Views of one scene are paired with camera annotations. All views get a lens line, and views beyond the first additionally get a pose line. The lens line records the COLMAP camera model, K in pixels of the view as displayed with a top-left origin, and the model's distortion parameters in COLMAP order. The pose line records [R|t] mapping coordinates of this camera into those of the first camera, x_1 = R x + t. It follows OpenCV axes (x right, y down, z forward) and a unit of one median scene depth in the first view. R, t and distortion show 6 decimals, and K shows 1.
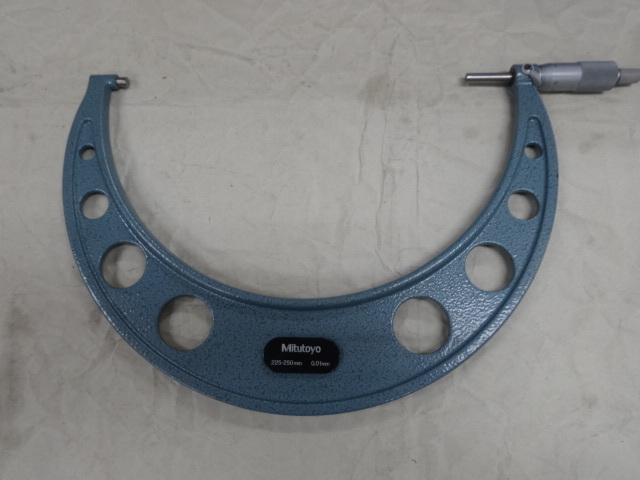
lens RADIAL K [[443.2, 0, 314.9], [0, 443.2, 243.1], [0, 0, 1]] dist [0.000821, 0.002374]
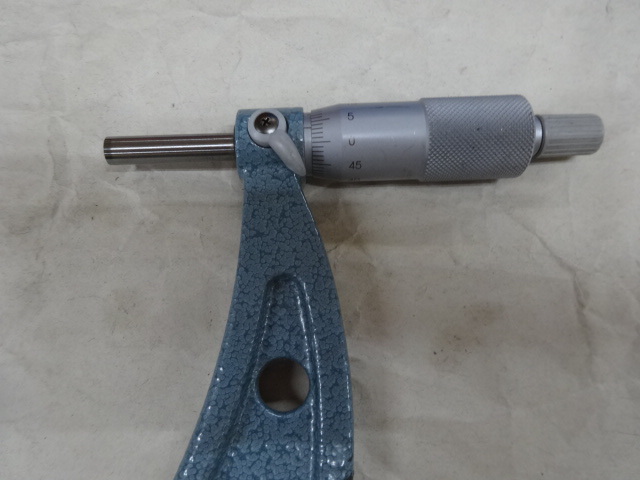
lens RADIAL K [[443.2, 0, 323.1], [0, 443.2, 241.3], [0, 0, 1]] dist [0.000821, 0.002374]
pose [[0.999092, -0.029856, 0.030386, 0.487571], [0.029792, 0.999553, 0.002581, -0.291272], [-0.030449, -0.001673, 0.999535, 0.636341]]
